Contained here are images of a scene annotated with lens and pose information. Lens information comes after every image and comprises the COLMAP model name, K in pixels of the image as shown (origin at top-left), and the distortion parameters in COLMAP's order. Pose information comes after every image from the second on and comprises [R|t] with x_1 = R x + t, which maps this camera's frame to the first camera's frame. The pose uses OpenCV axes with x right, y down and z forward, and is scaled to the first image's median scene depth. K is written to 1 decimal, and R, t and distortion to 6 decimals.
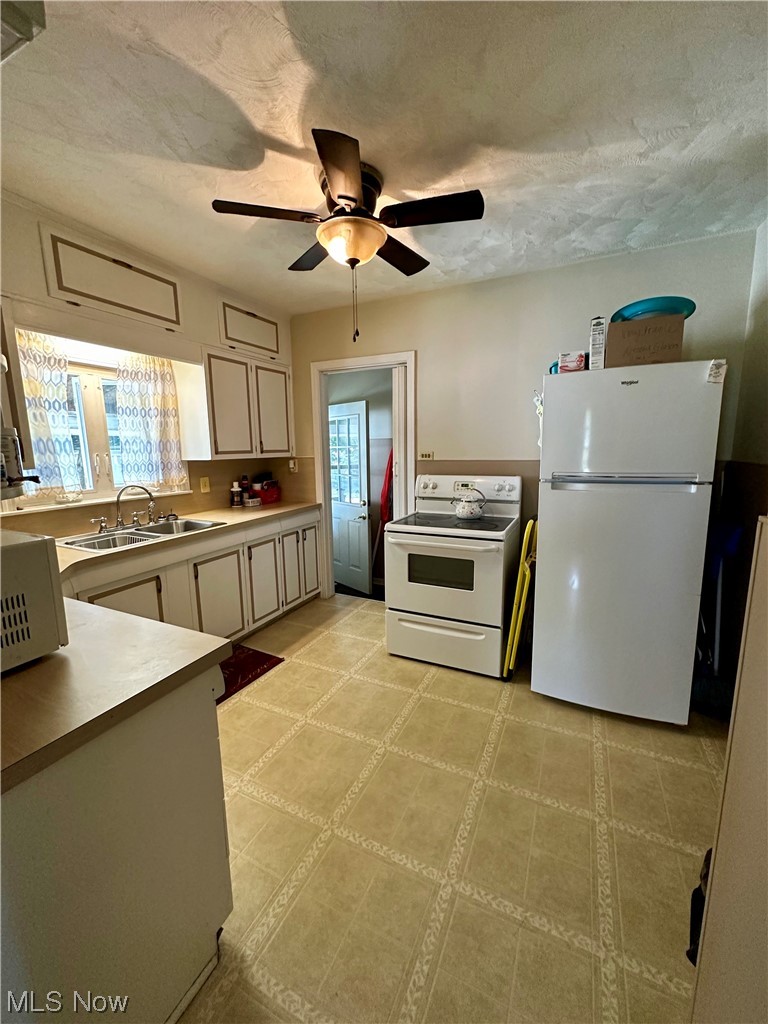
lens RADIAL K [[405.5, 0, 382.8], [0, 405.5, 512.3], [0, 0, 1]] dist [-0.002209, 0.000051]
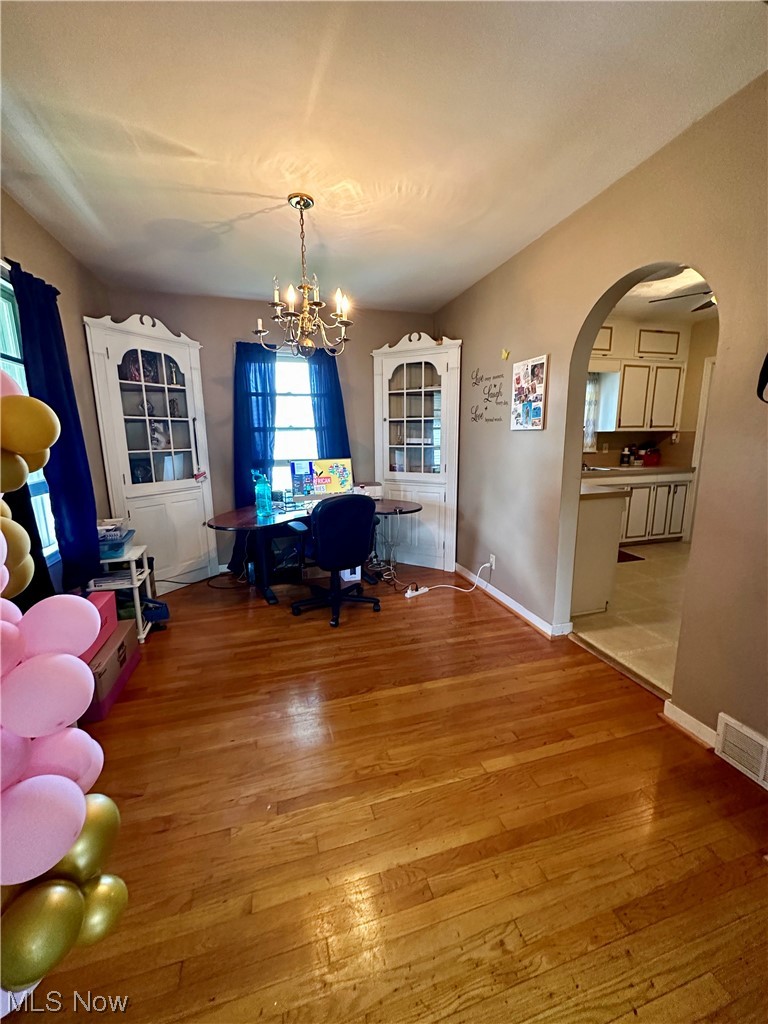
lens RADIAL K [[405.5, 0, 380.7], [0, 405.5, 512.1], [0, 0, 1]] dist [-0.002209, 0.000051]
pose [[0.665298, 0.144654, -0.732430, 0.154879], [-0.119209, 0.989046, 0.087052, 0.134161], [0.736999, 0.029396, 0.675254, -0.645486]]
